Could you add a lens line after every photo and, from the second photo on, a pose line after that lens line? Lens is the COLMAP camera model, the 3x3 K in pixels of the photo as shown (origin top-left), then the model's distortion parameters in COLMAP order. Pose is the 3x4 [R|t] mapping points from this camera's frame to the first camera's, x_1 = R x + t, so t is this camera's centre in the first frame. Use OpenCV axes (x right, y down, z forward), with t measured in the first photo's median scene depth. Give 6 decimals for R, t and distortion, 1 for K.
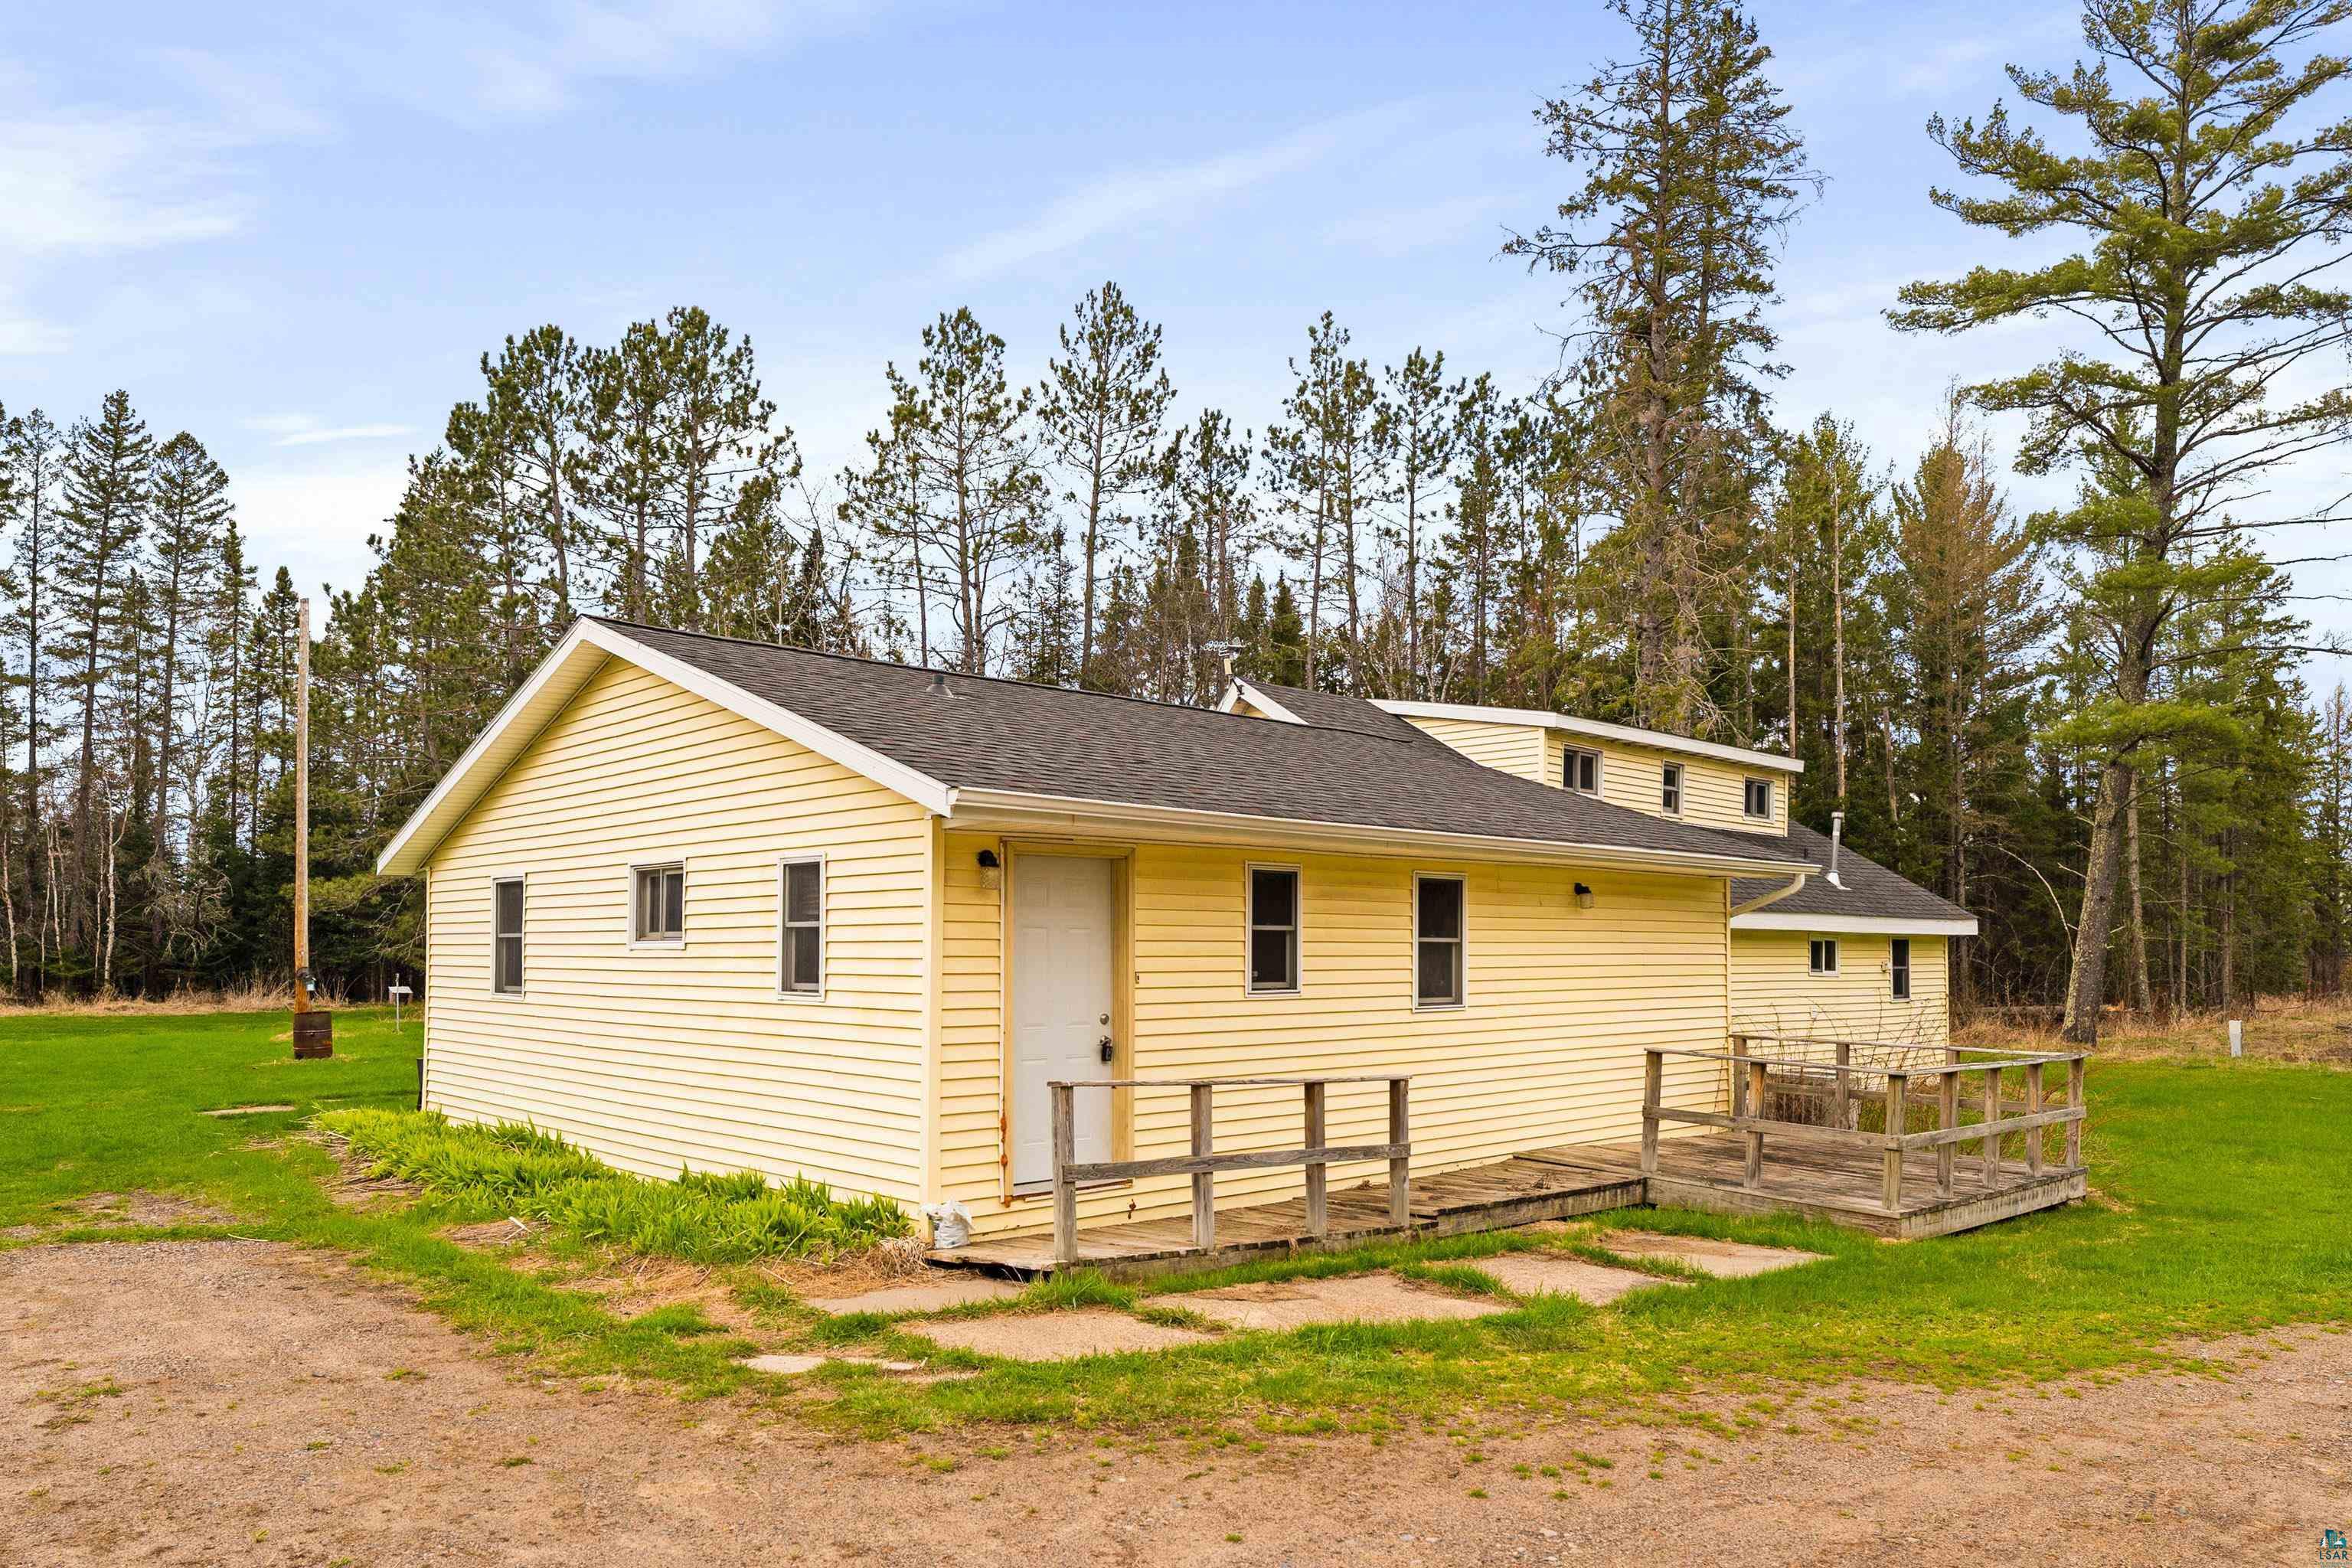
lens RADIAL K [[1565.4, 0, 1173.1], [0, 1565.4, 792.7], [0, 0, 1]] dist [0.004007, -0.008589]
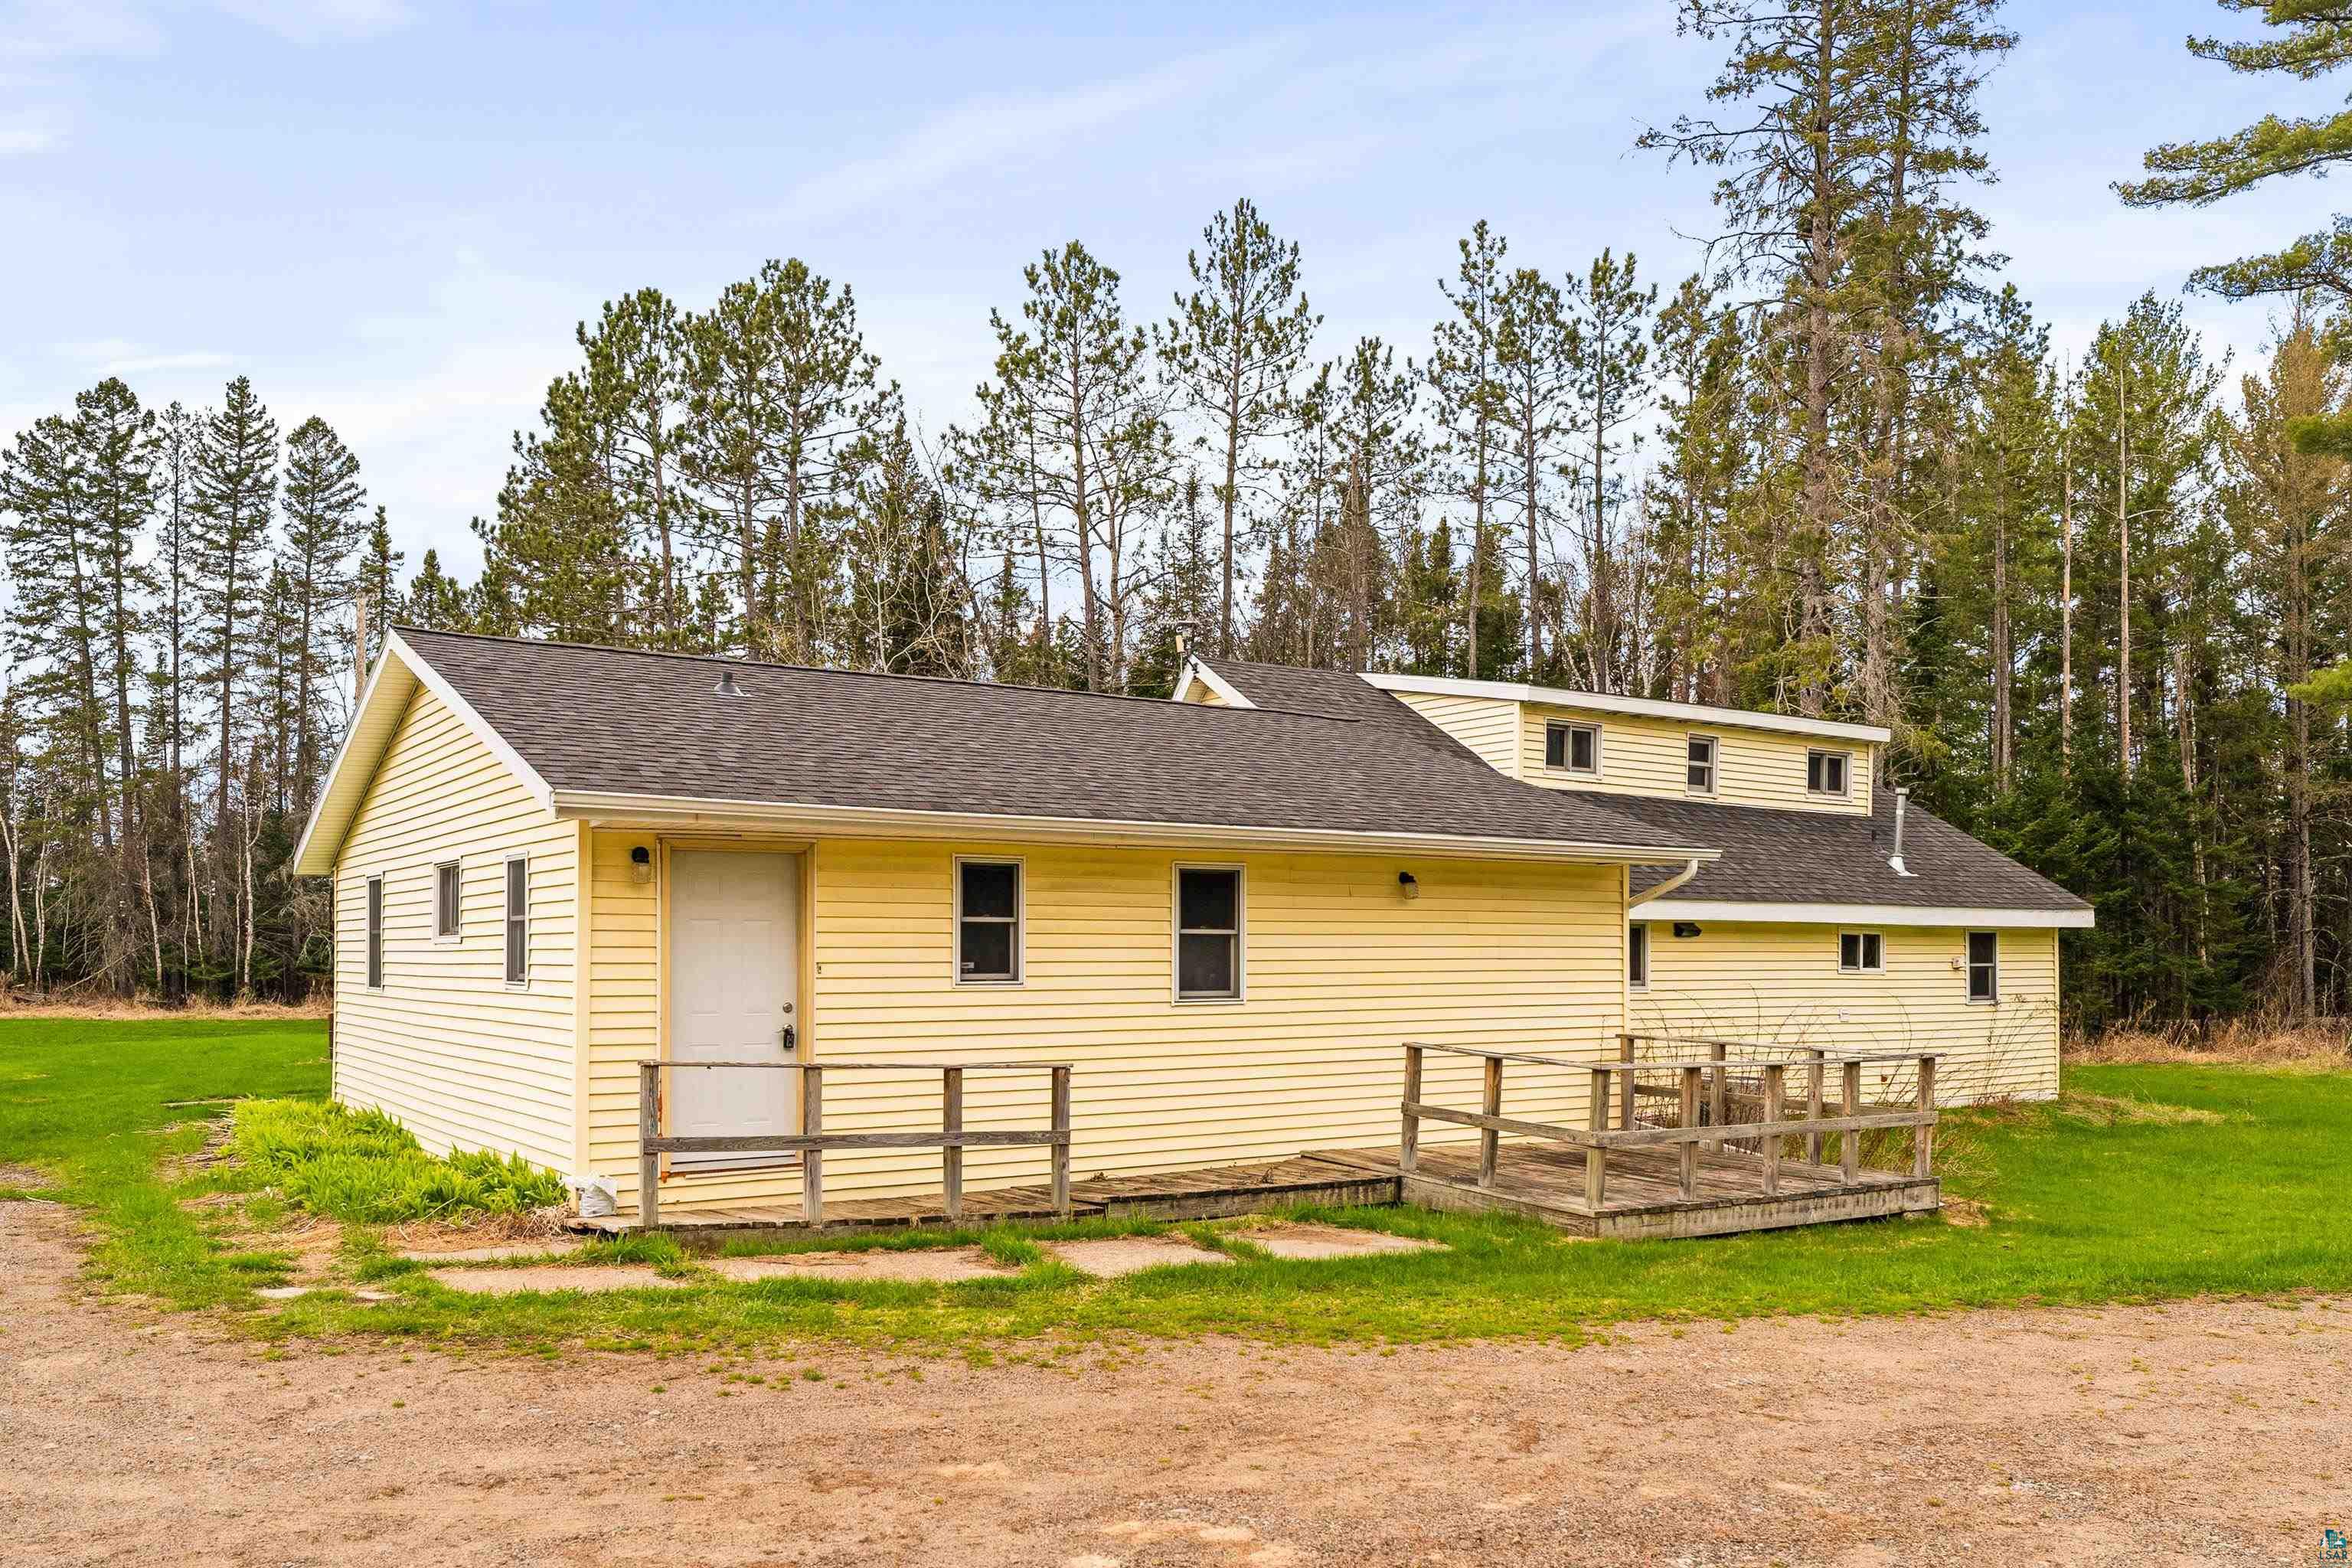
lens RADIAL K [[1812.4, 0, 1171.0], [0, 1812.4, 786.1], [0, 0, 1]] dist [0.006395, -0.018038]
pose [[0.987466, -0.016440, -0.156975, 0.178666], [0.017765, 0.999817, 0.007038, -0.002729], [0.156831, -0.009738, 0.987577, -0.065082]]
